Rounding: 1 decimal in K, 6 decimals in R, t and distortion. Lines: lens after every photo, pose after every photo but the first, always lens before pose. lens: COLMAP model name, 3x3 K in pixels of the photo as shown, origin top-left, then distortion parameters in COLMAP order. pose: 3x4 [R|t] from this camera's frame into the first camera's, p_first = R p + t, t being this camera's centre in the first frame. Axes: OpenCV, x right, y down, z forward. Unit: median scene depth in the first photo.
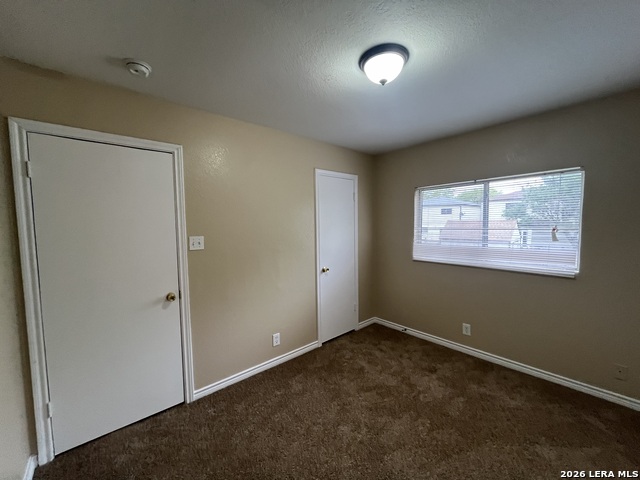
lens RADIAL K [[257.4, 0, 319.4], [0, 257.4, 240.2], [0, 0, 1]] dist [-0.001476, -0.000365]
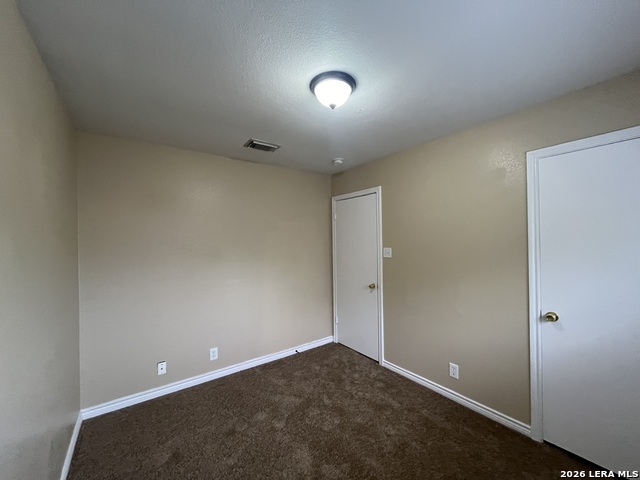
lens RADIAL K [[257.4, 0, 319.4], [0, 257.4, 240.2], [0, 0, 1]] dist [-0.001476, -0.000365]
pose [[-0.084338, 0.024613, -0.996133, 0.725105], [-0.034889, 0.999009, 0.027638, -0.064621], [0.995826, 0.037085, -0.083395, 0.597266]]
